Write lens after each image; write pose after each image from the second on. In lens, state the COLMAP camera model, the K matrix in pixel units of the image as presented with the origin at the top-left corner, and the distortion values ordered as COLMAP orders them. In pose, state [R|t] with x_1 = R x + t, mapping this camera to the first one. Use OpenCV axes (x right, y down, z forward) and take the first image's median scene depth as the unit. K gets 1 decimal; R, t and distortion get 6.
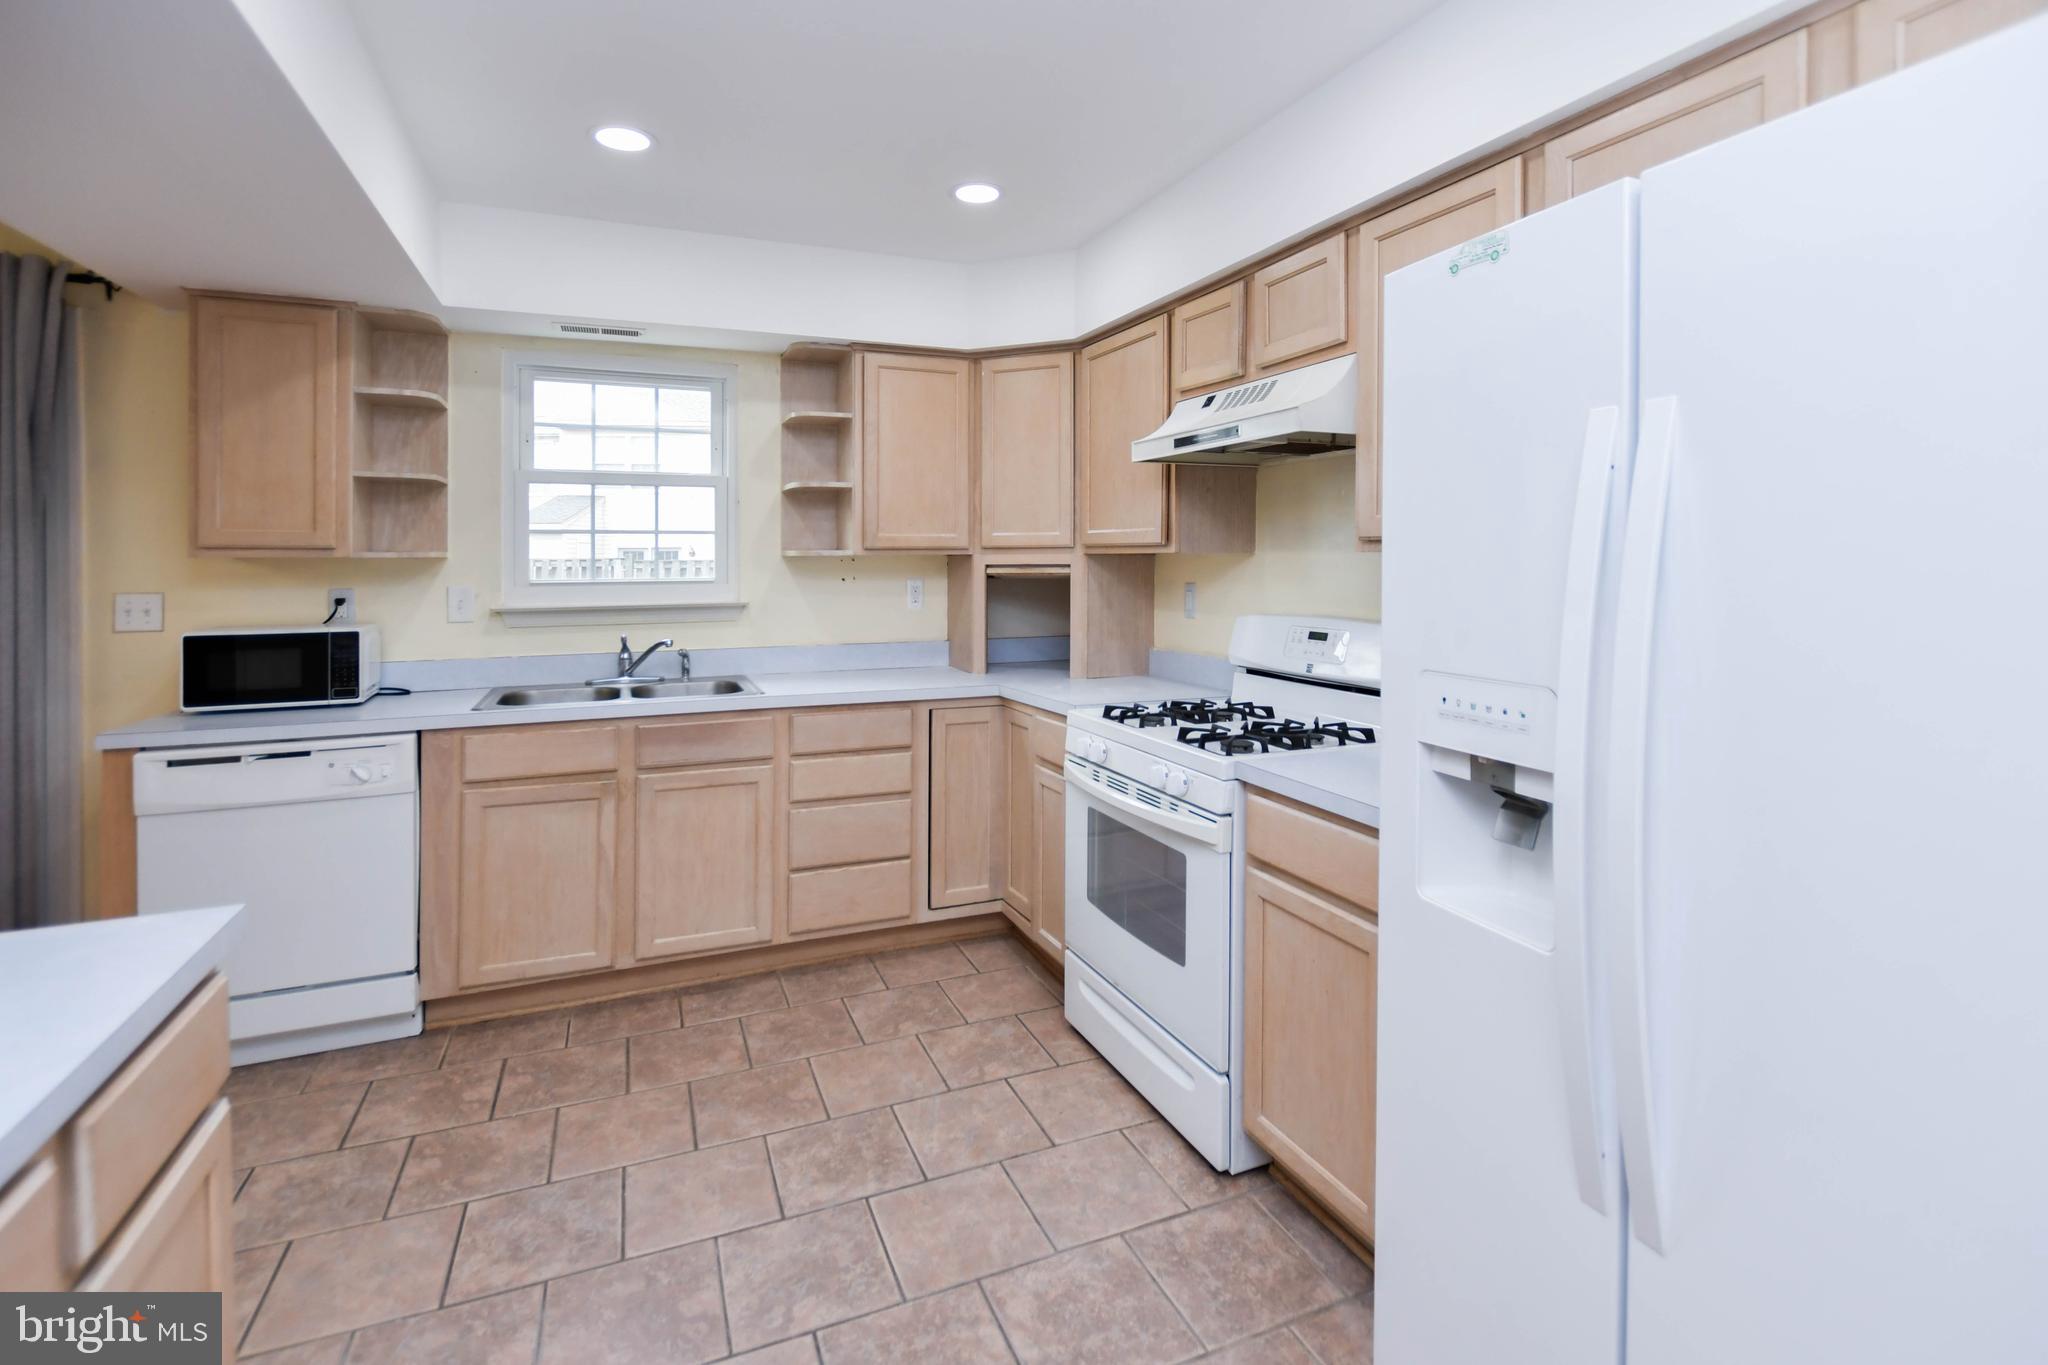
lens RADIAL K [[968.1, 0, 1032.5], [0, 968.1, 573.5], [0, 0, 1]] dist [-0.013587, 0.000138]
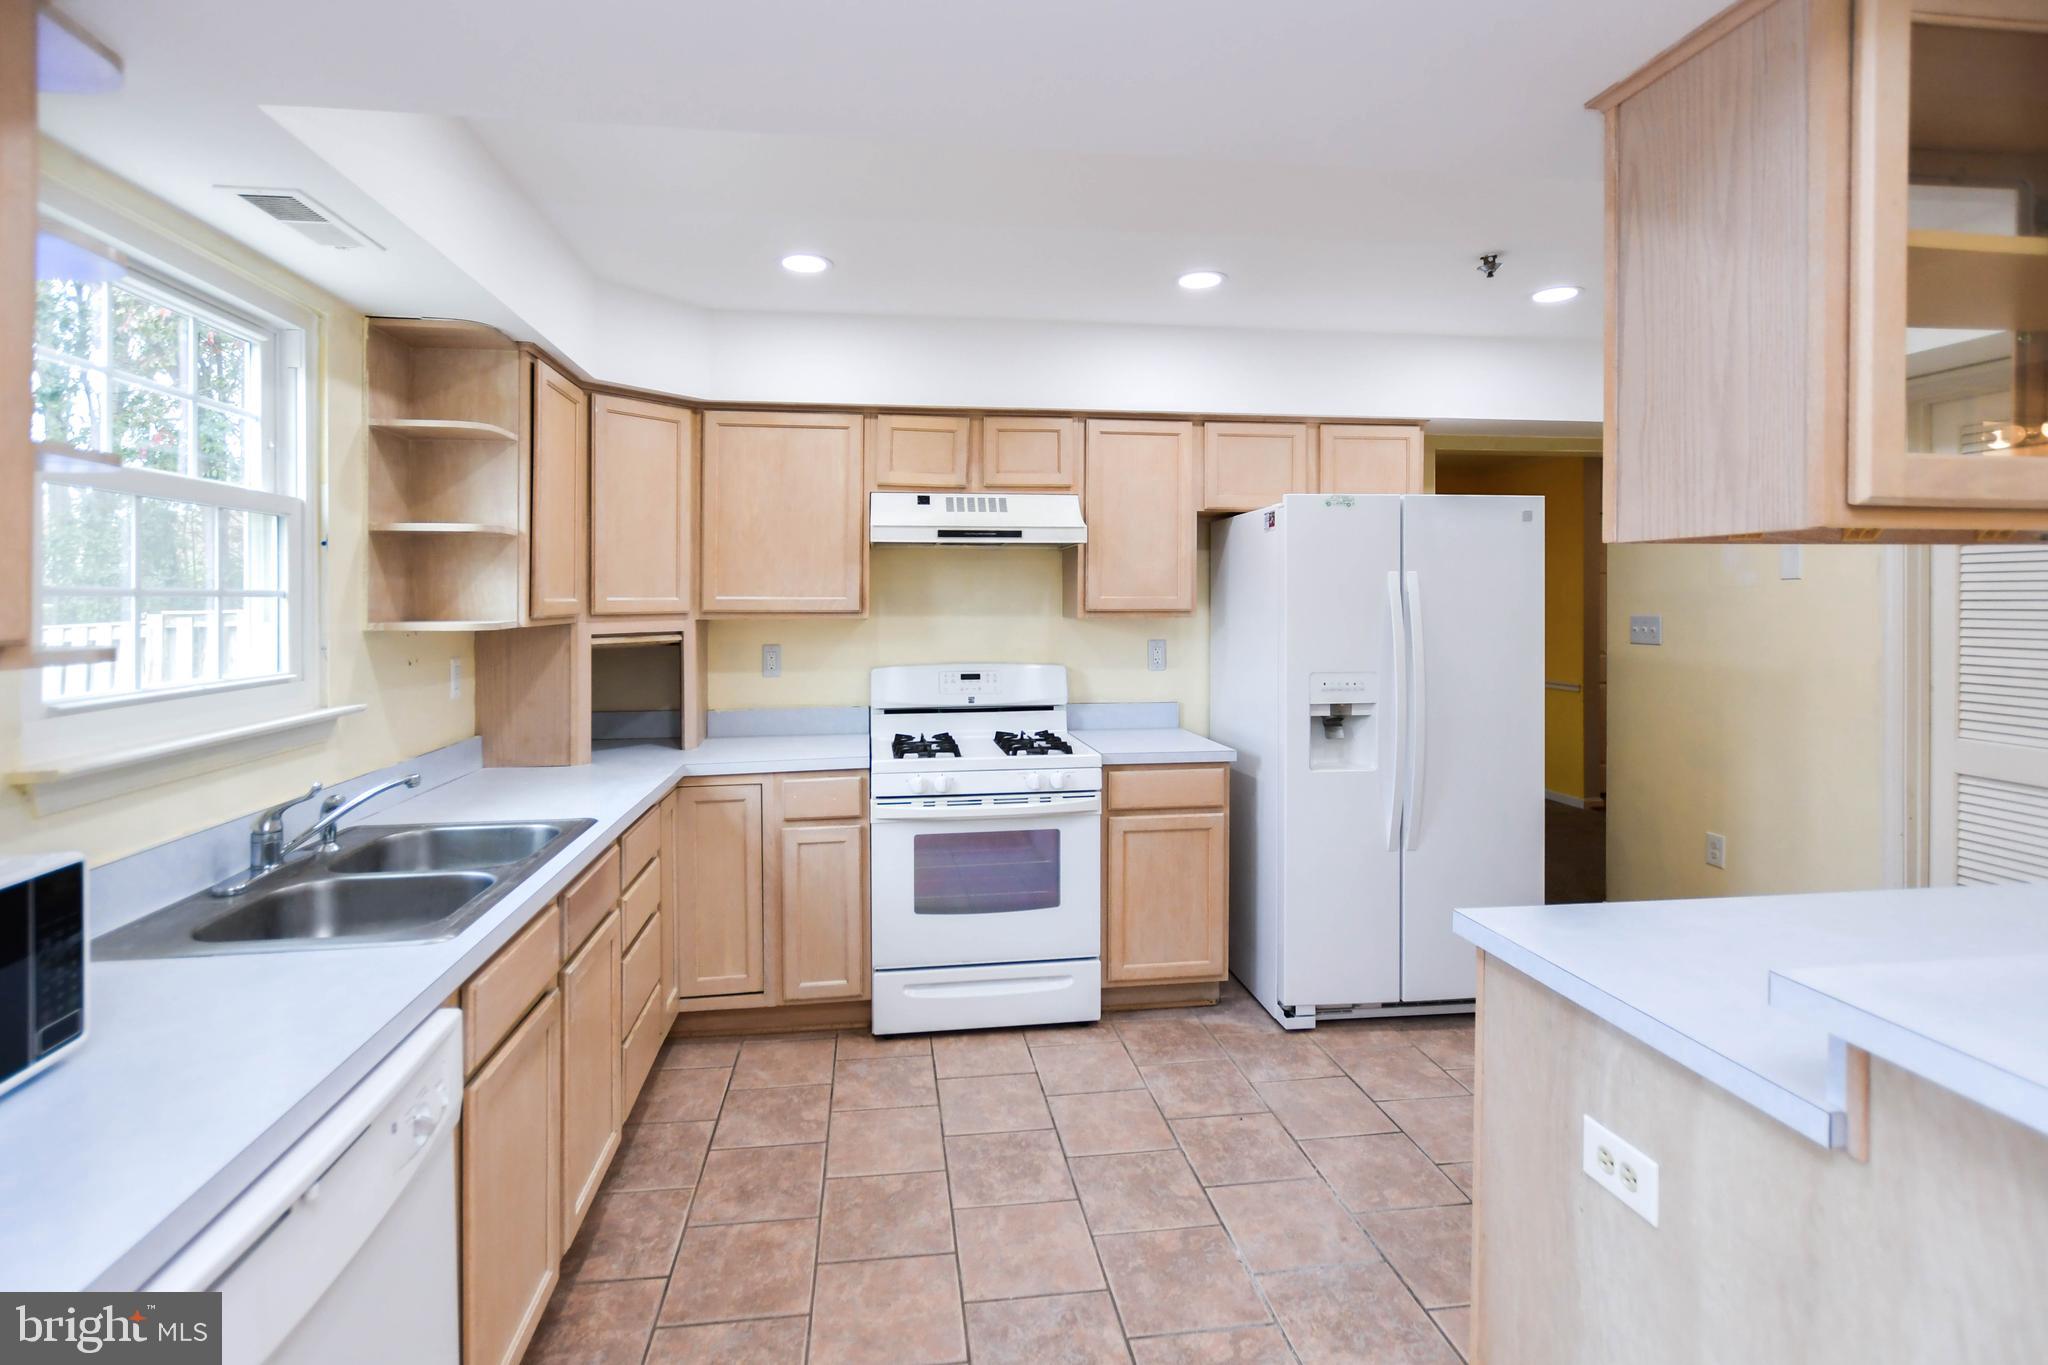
lens RADIAL K [[968.1, 0, 1020.0], [0, 968.1, 618.6], [0, 0, 1]] dist [-0.013587, 0.000138]
pose [[0.241738, -0.018763, 0.970160, -1.092655], [0.017243, 0.999738, 0.015039, -0.040929], [-0.970188, 0.013093, 0.241998, 0.607246]]
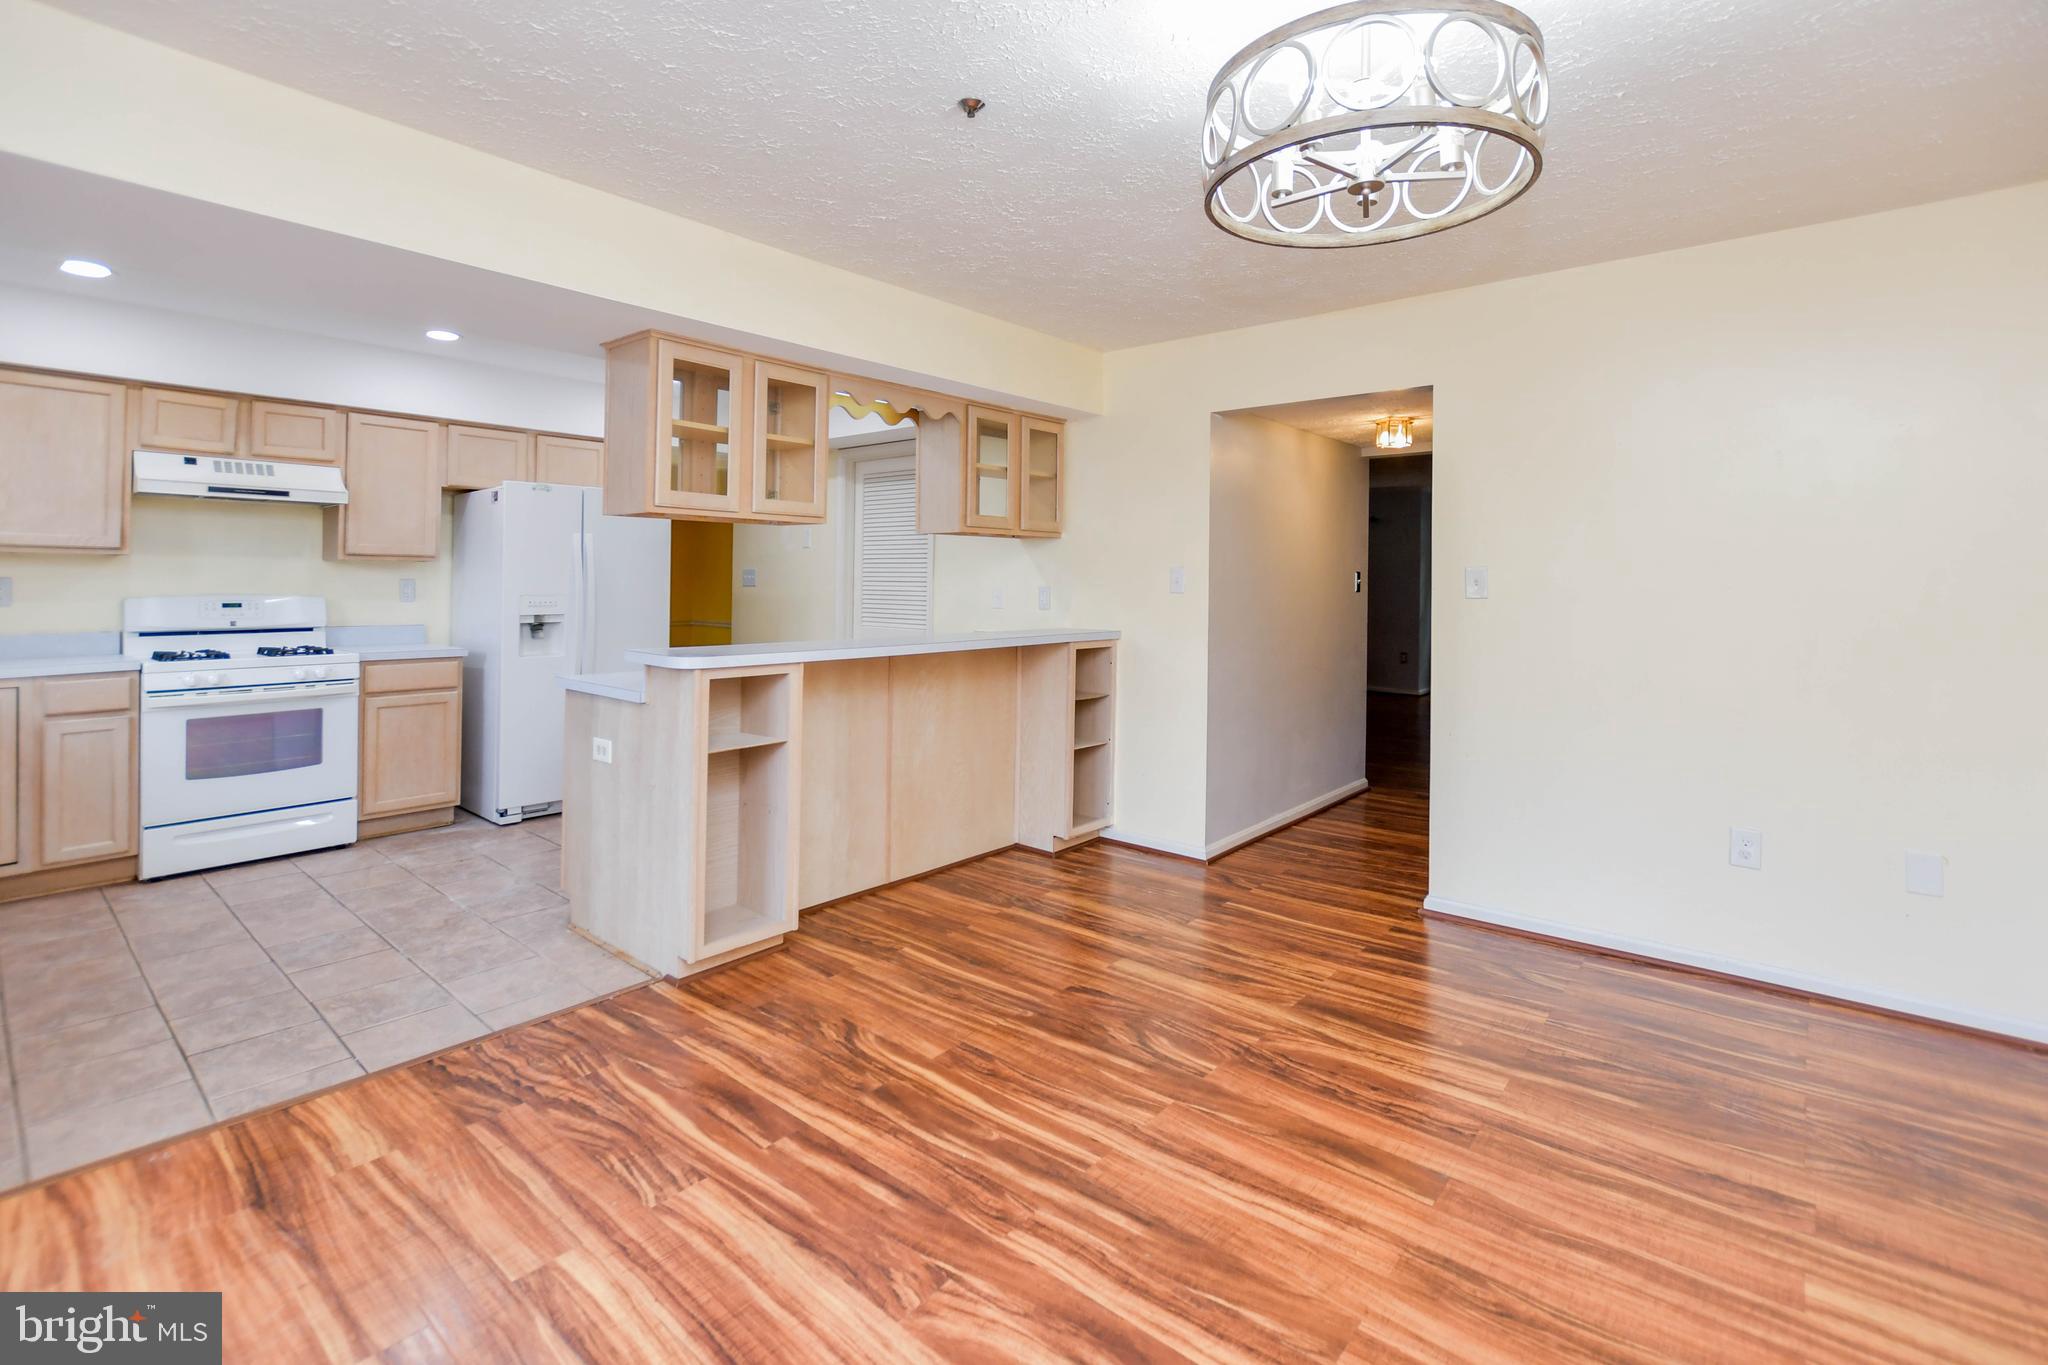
lens RADIAL K [[968.1, 0, 1033.8], [0, 968.1, 582.9], [0, 0, 1]] dist [-0.013587, 0.000138]
pose [[-0.446817, 0.000603, 0.894625, -1.972760], [0.003592, 0.999993, 0.001120, 0.028188], [-0.894618, 0.003713, -0.446816, 0.492940]]
